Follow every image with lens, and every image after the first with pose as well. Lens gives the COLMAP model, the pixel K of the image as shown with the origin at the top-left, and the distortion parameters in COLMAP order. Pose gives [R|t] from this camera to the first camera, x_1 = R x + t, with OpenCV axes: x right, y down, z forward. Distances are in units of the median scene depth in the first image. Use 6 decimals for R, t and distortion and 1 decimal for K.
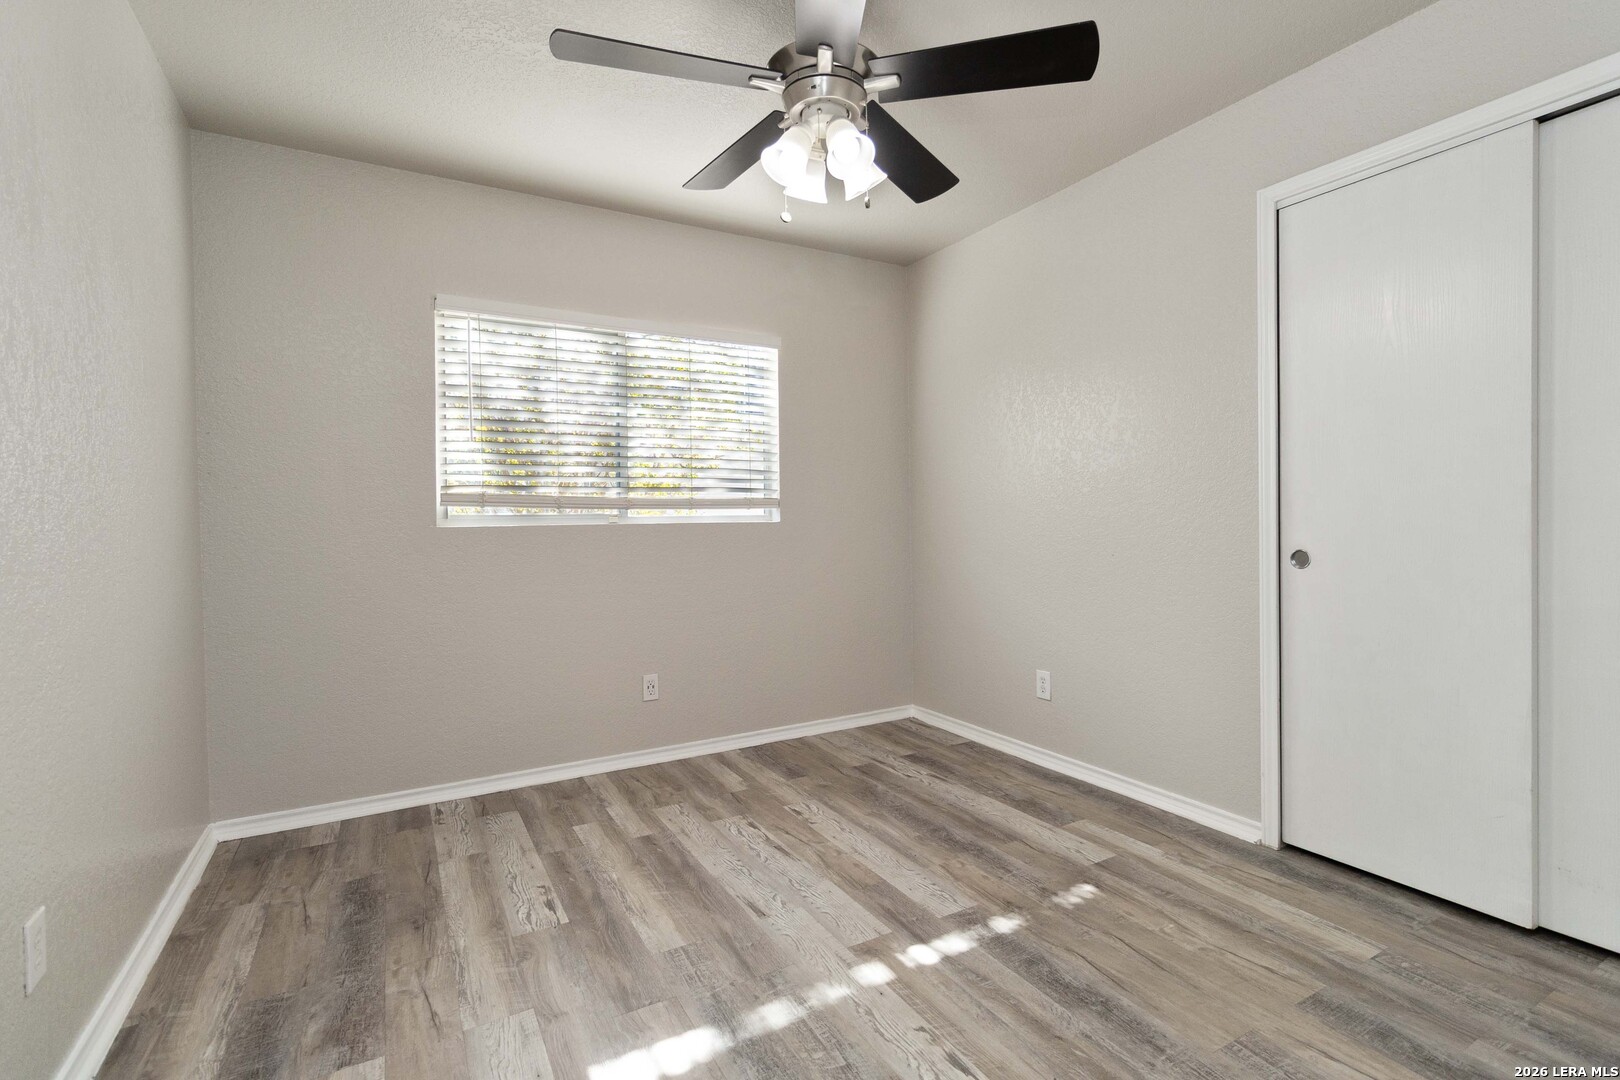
lens RADIAL K [[748.0, 0, 822.3], [0, 748.0, 529.3], [0, 0, 1]] dist [0.001699, 0.000343]
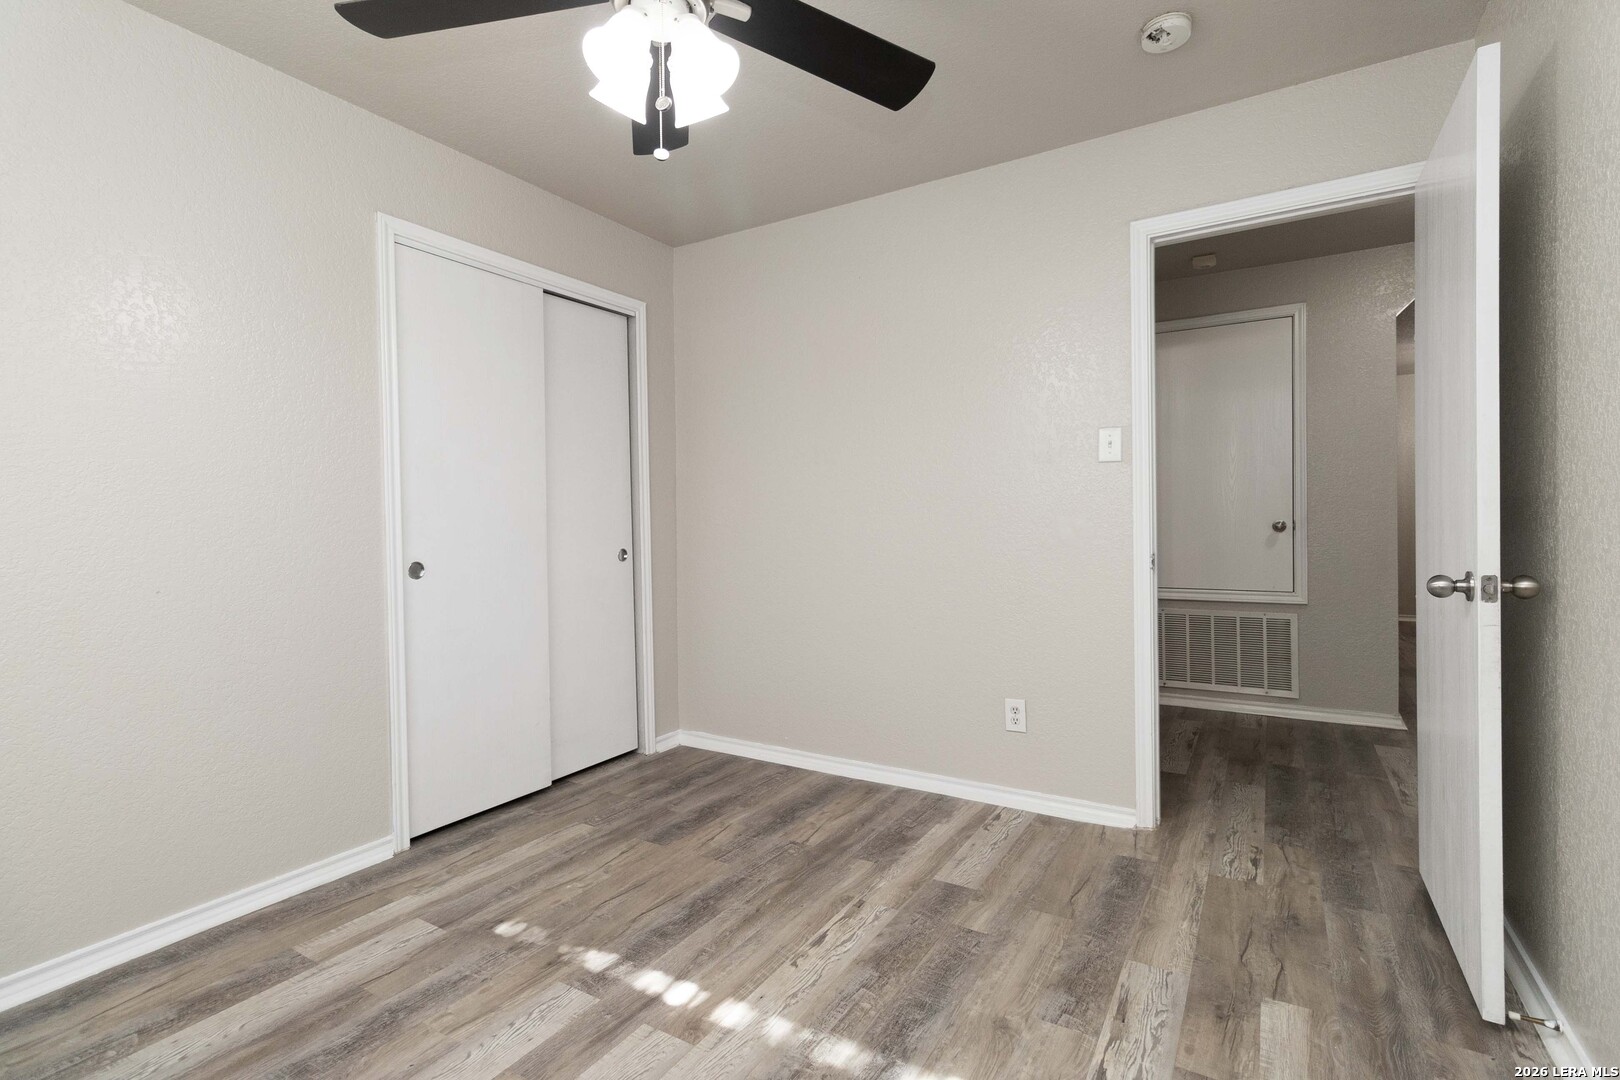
lens RADIAL K [[748.0, 0, 822.3], [0, 748.0, 529.3], [0, 0, 1]] dist [0.001699, 0.000343]
pose [[-0.485544, 0.011785, 0.874133, -0.690987], [0.034159, 0.999401, 0.005500, -0.006778], [-0.873545, 0.032530, -0.485656, 1.142991]]
